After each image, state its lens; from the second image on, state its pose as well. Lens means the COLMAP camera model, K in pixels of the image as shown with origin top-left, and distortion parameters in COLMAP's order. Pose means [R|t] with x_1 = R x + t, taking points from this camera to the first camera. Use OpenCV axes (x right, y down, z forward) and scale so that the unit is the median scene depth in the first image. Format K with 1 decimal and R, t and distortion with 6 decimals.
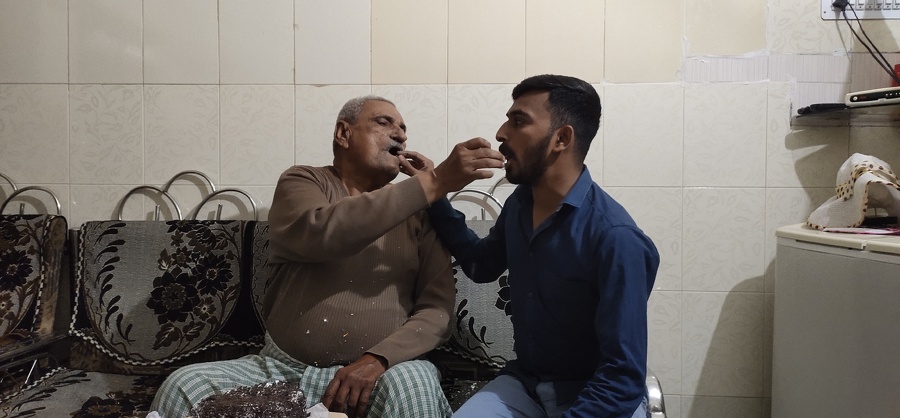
lens RADIAL K [[699.8, 0, 434.4], [0, 699.8, 194.9], [0, 0, 1]] dist [0.067507, -0.073630]
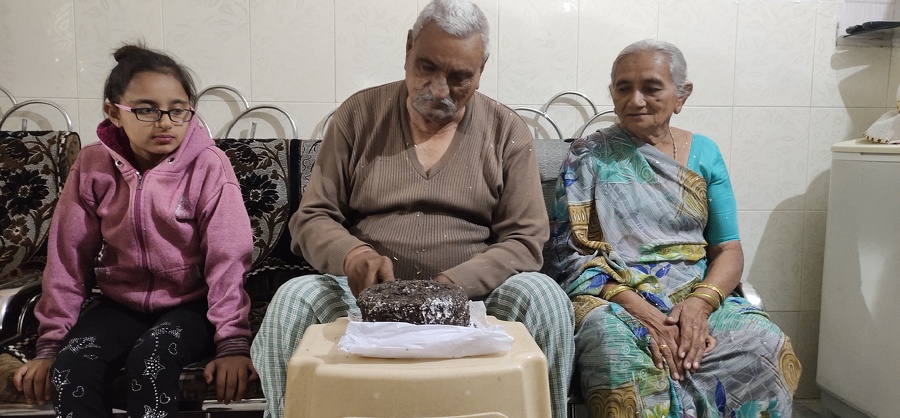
lens RADIAL K [[699.8, 0, 449.0], [0, 699.8, 205.8], [0, 0, 1]] dist [0.067507, -0.073630]
pose [[0.992841, -0.007757, 0.119194, -0.168692], [-0.002713, 0.996167, 0.087429, 0.043303], [-0.119415, -0.087126, 0.989014, 0.047199]]
